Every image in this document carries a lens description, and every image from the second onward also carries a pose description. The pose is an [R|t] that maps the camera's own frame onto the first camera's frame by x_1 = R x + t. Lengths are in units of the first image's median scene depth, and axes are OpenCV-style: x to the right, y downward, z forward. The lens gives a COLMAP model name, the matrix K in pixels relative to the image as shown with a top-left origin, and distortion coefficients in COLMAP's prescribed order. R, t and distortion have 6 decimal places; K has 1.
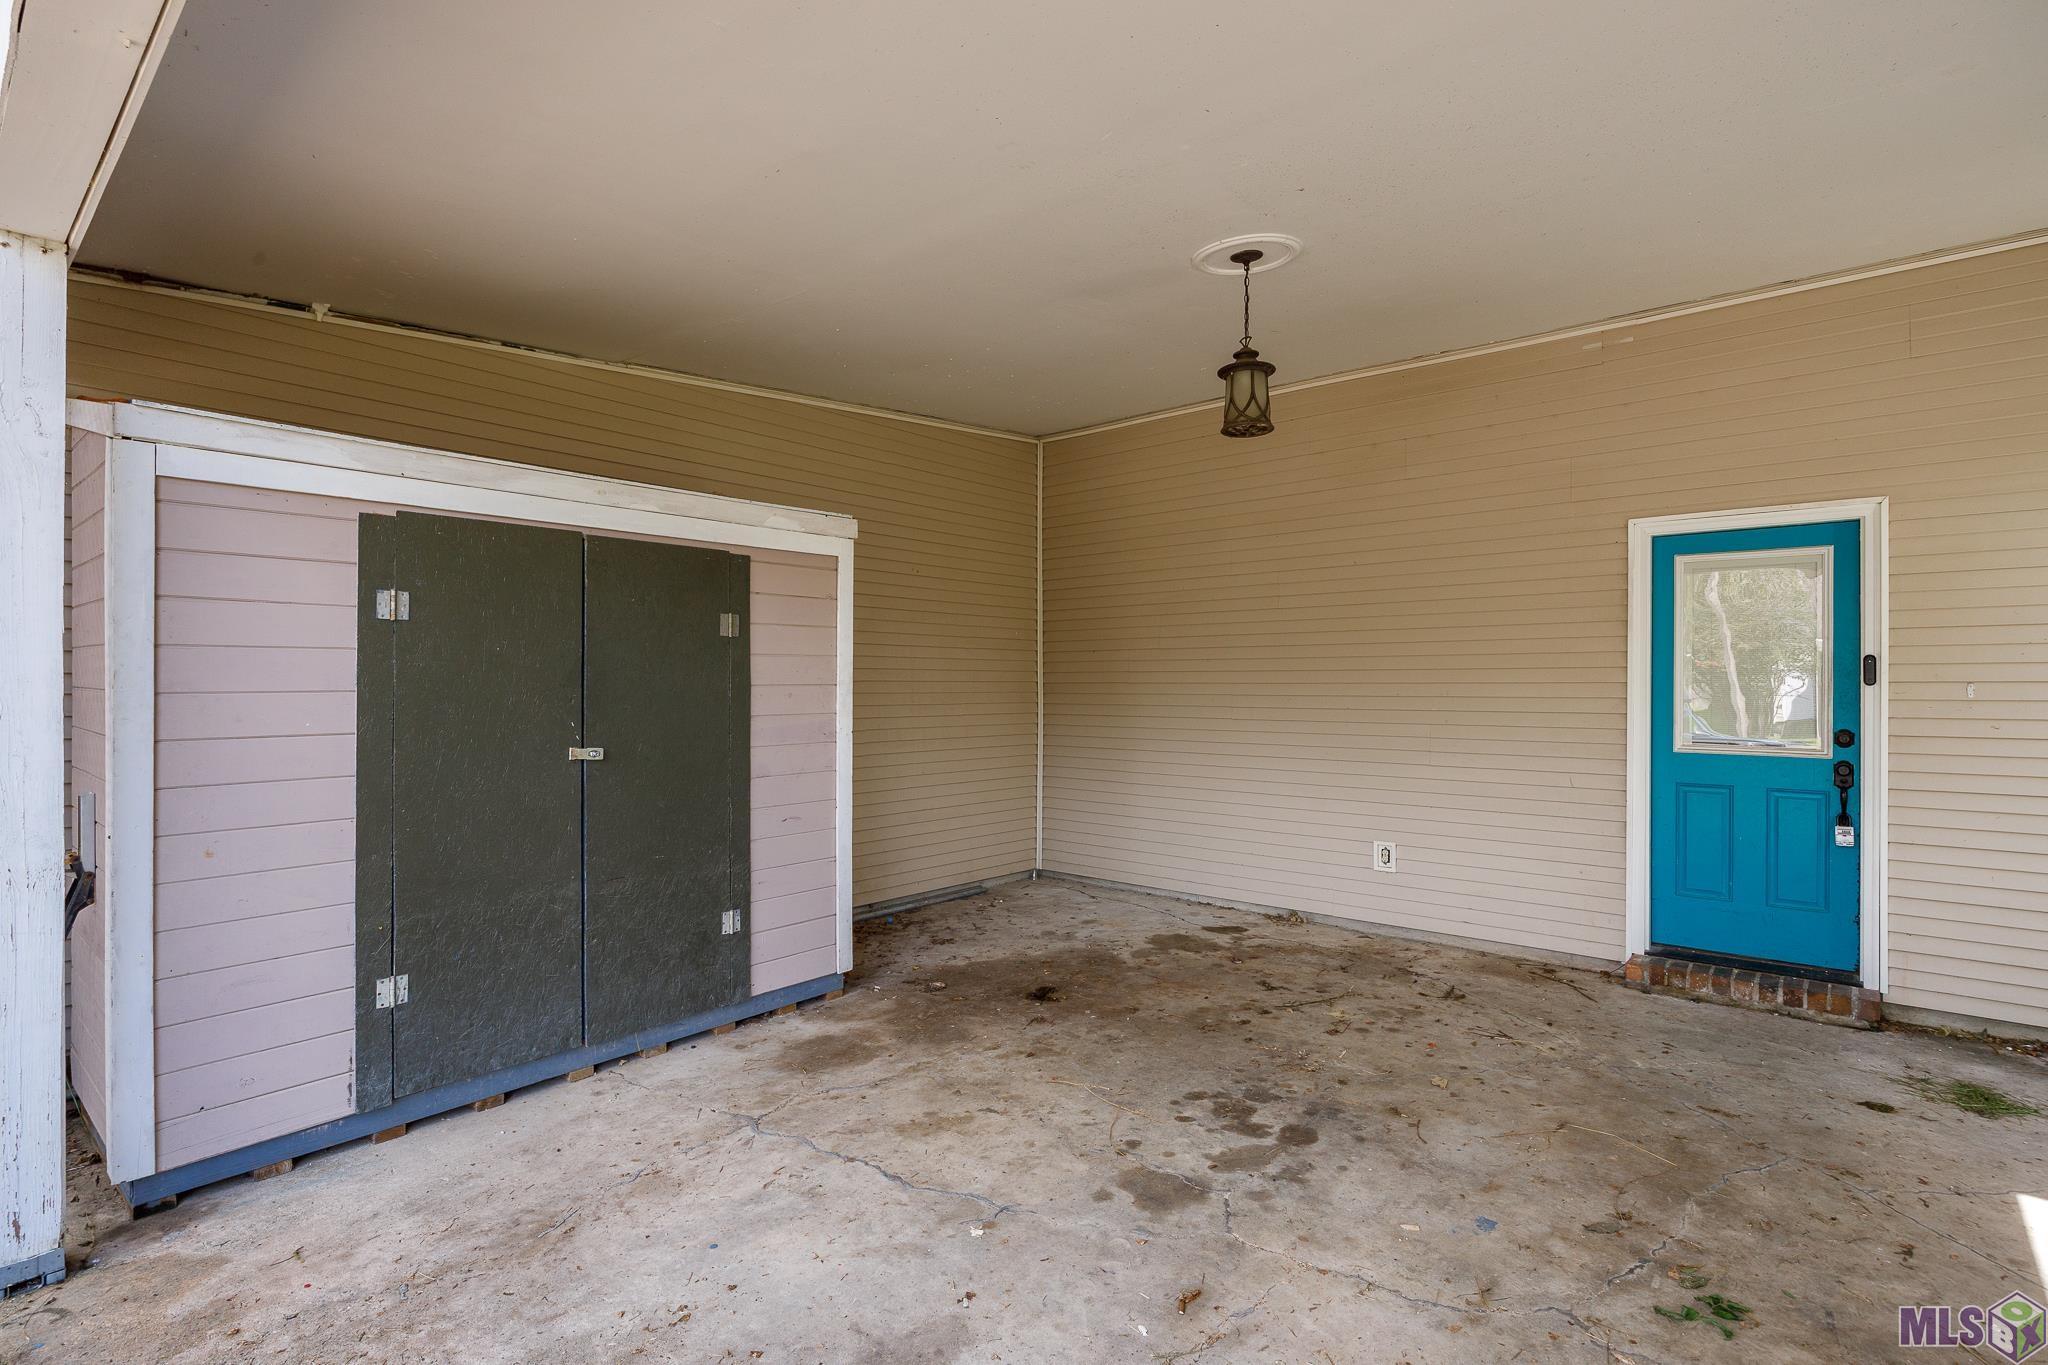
lens RADIAL K [[979.2, 0, 1028.8], [0, 979.2, 676.2], [0, 0, 1]] dist [-0.013416, 0.002058]
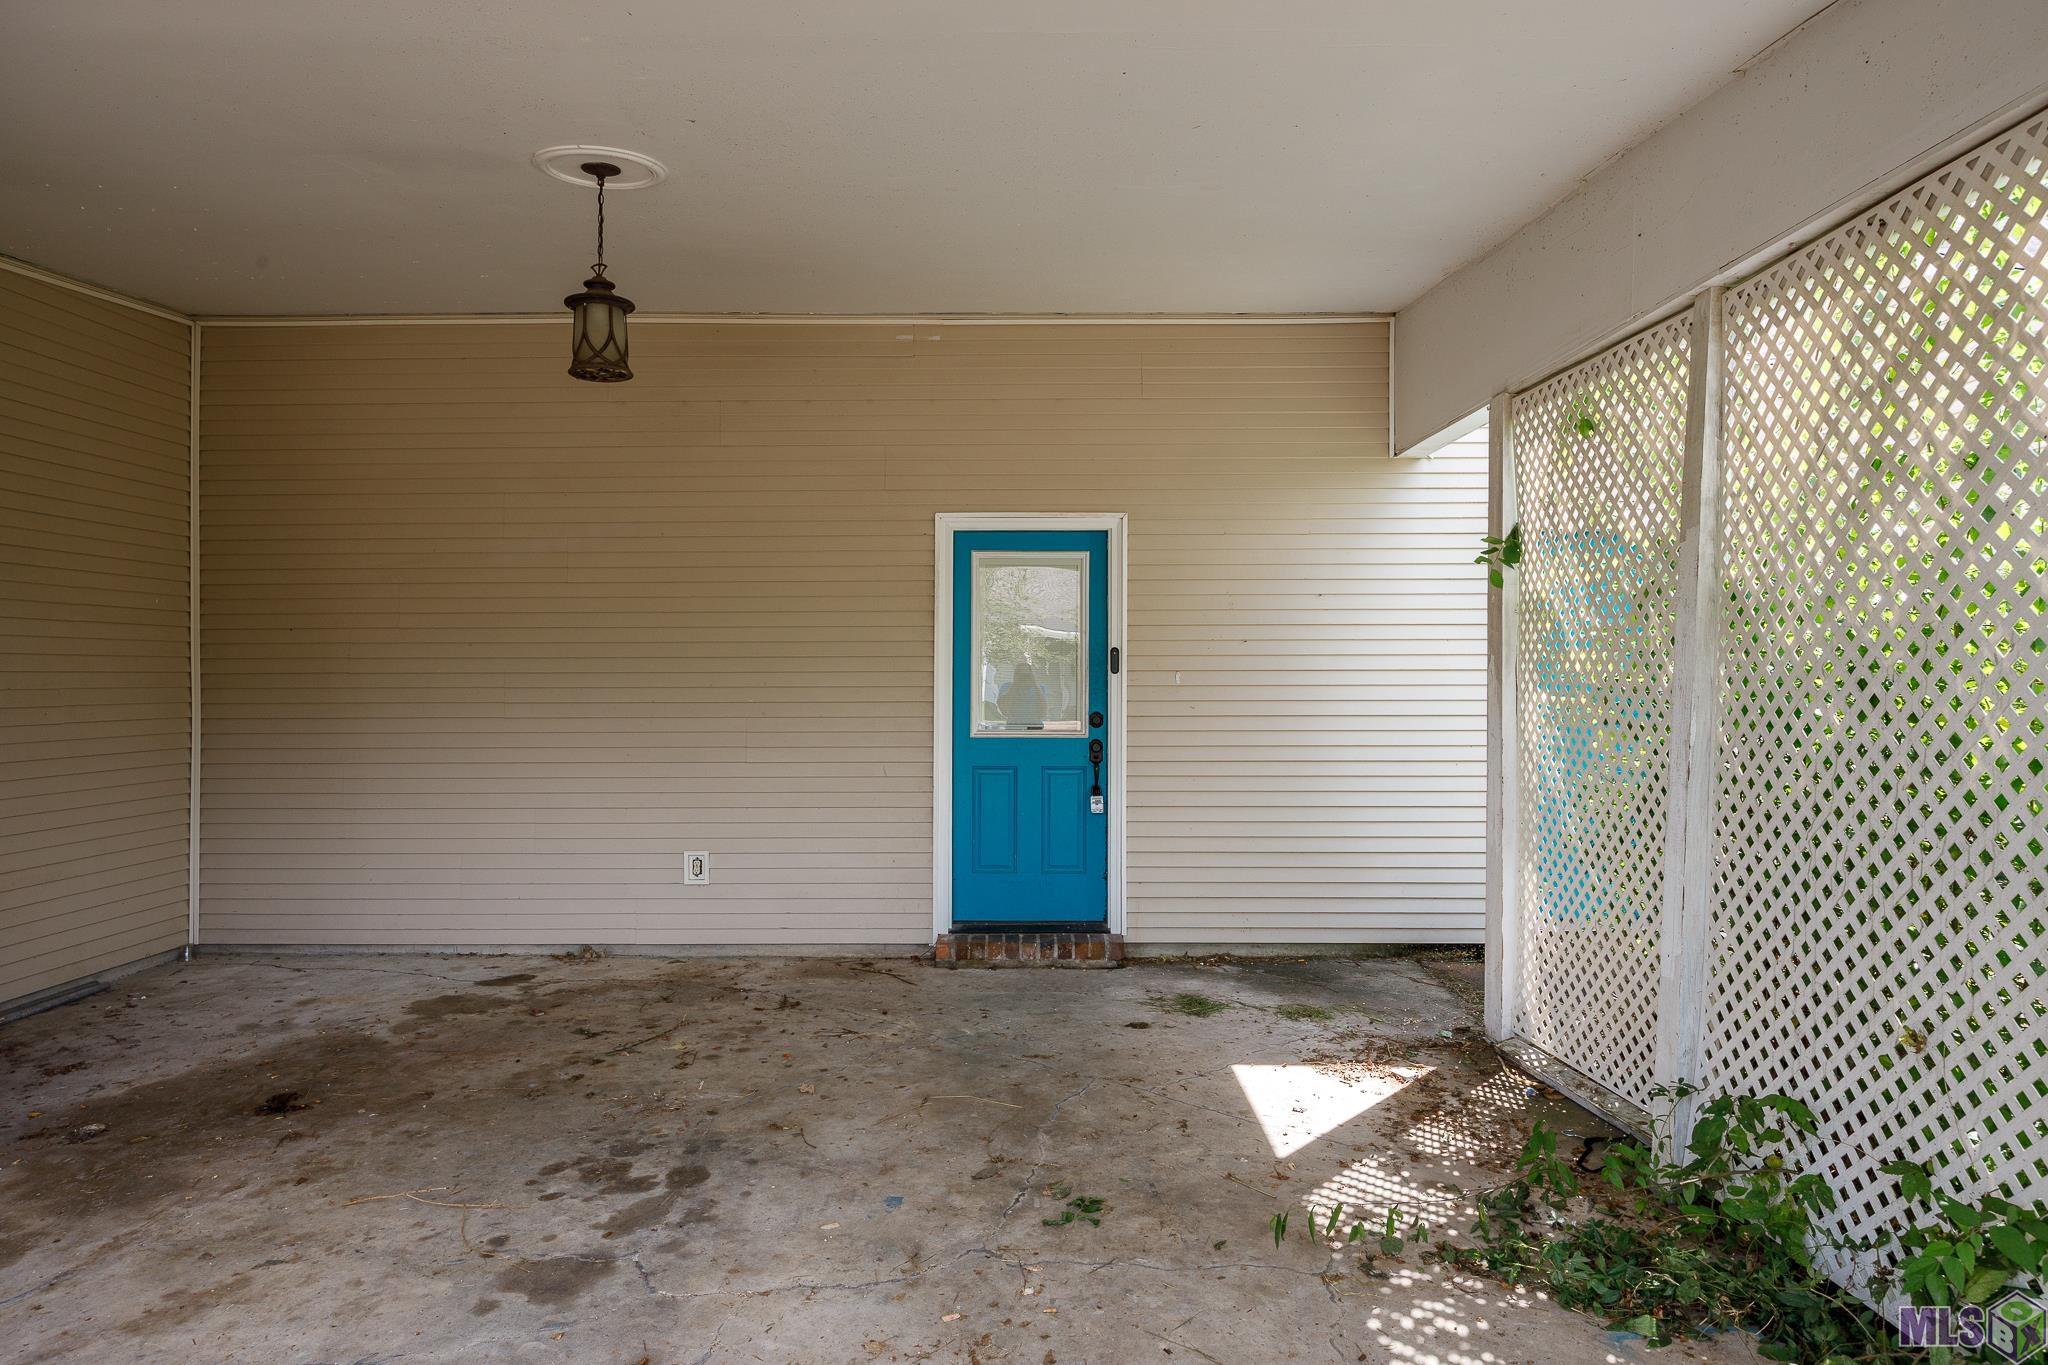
lens RADIAL K [[1187.9, 0, 1026.3], [0, 1187.9, 670.2], [0, 0, 1]] dist [-0.008296, 0.003934]
pose [[0.763554, -0.000586, 0.645744, -0.138905], [-0.001656, 0.999995, 0.002865, 0.001606], [-0.645742, -0.003257, 0.763549, -0.022654]]
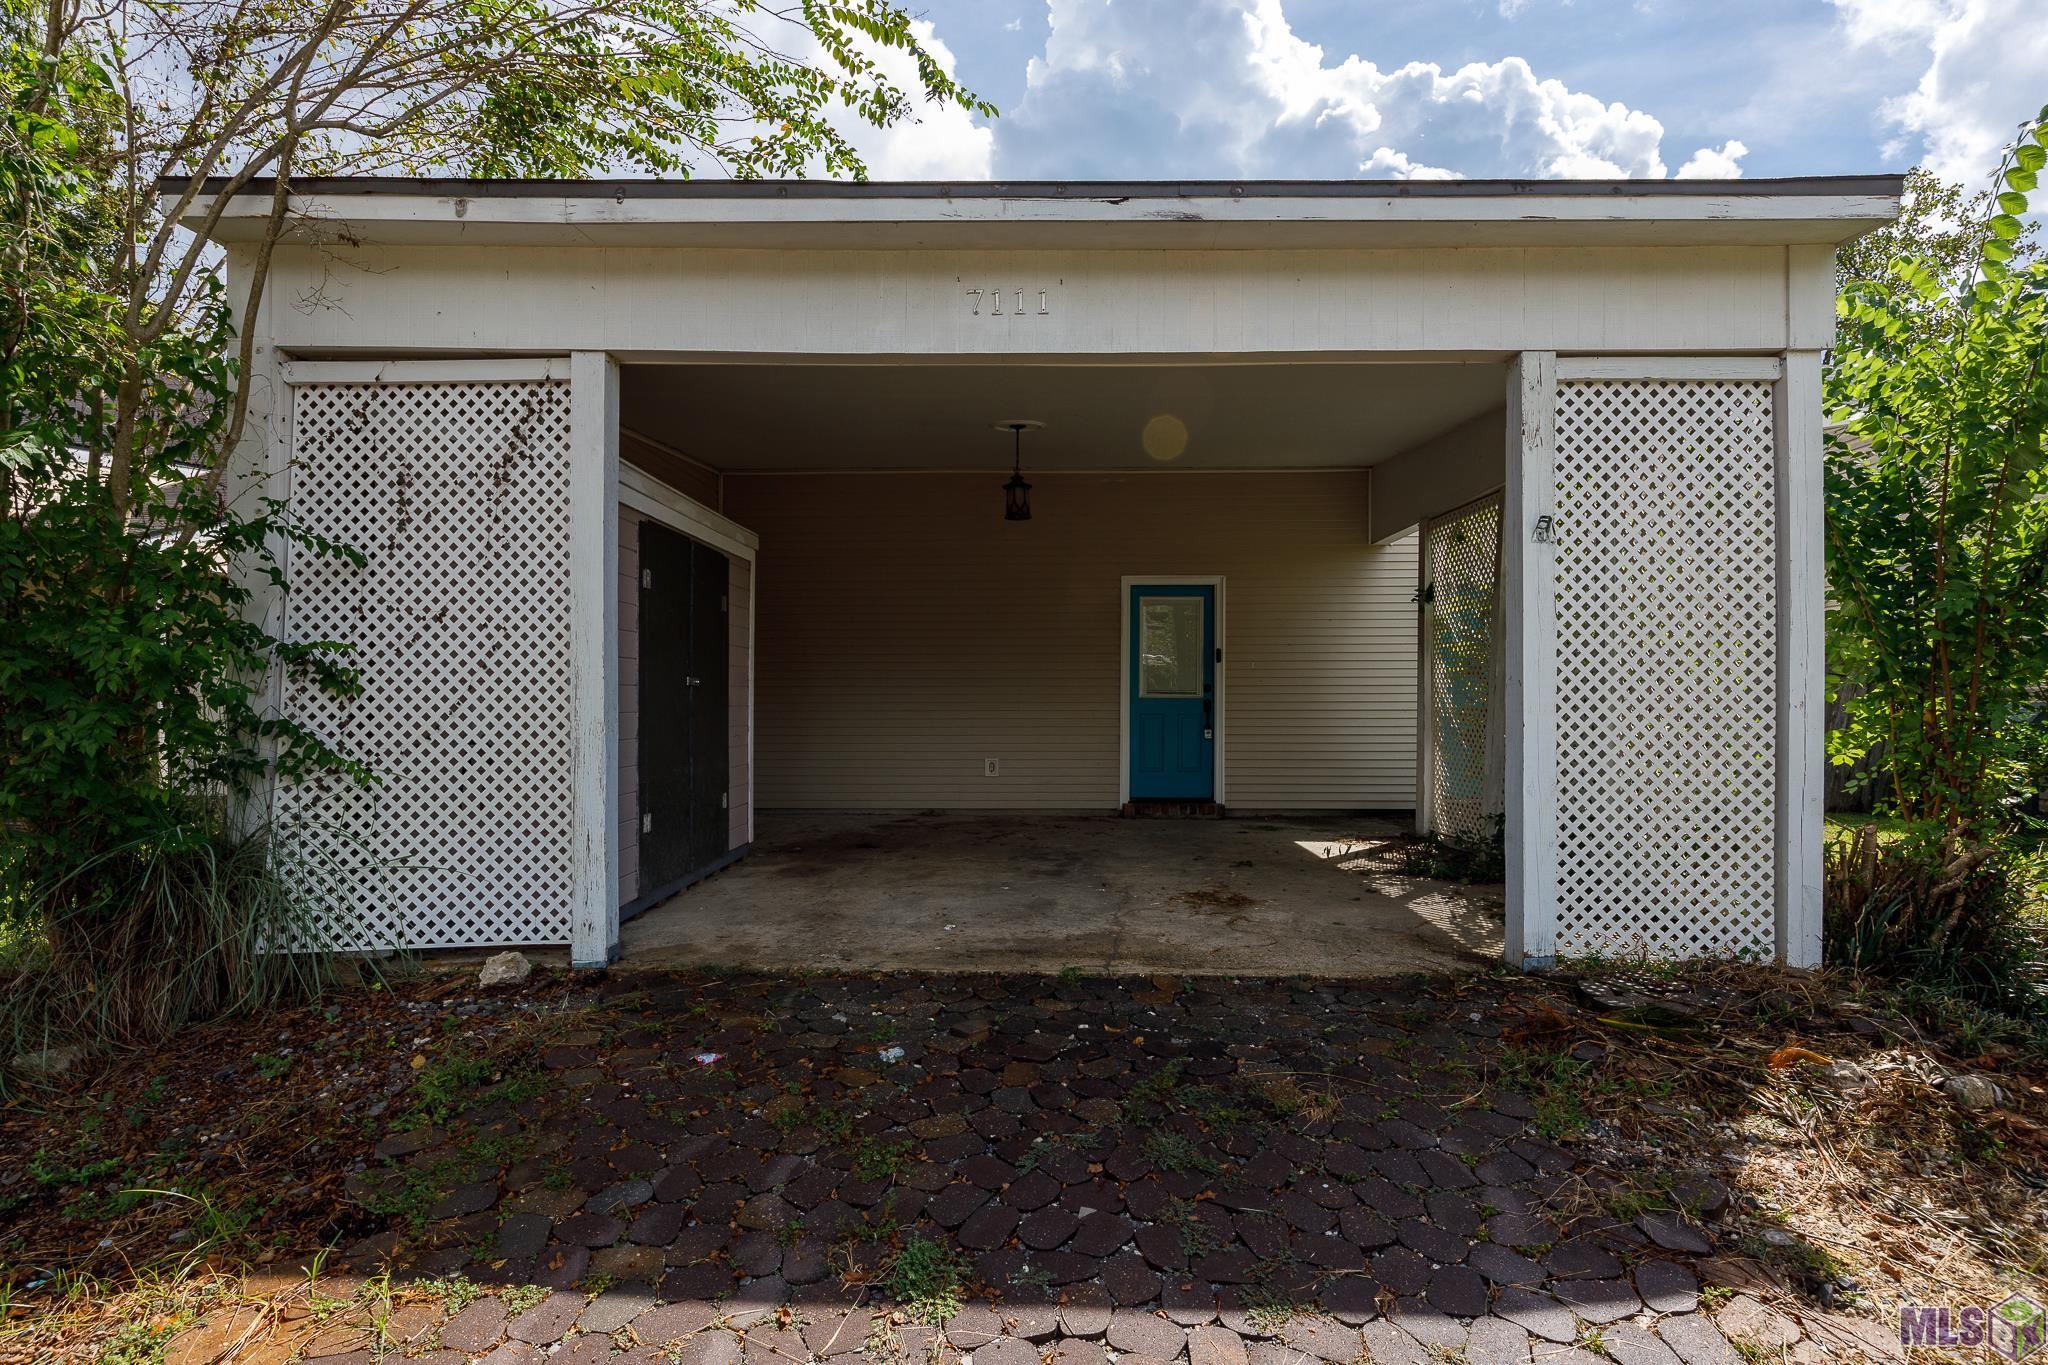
lens RADIAL K [[979.2, 0, 1039.3], [0, 979.2, 693.4], [0, 0, 1]] dist [-0.013416, 0.002058]
pose [[0.775987, 0.002528, 0.630743, -0.825723], [-0.002623, 0.999996, -0.000782, 0.081720], [-0.630743, -0.001047, 0.775991, -0.443767]]
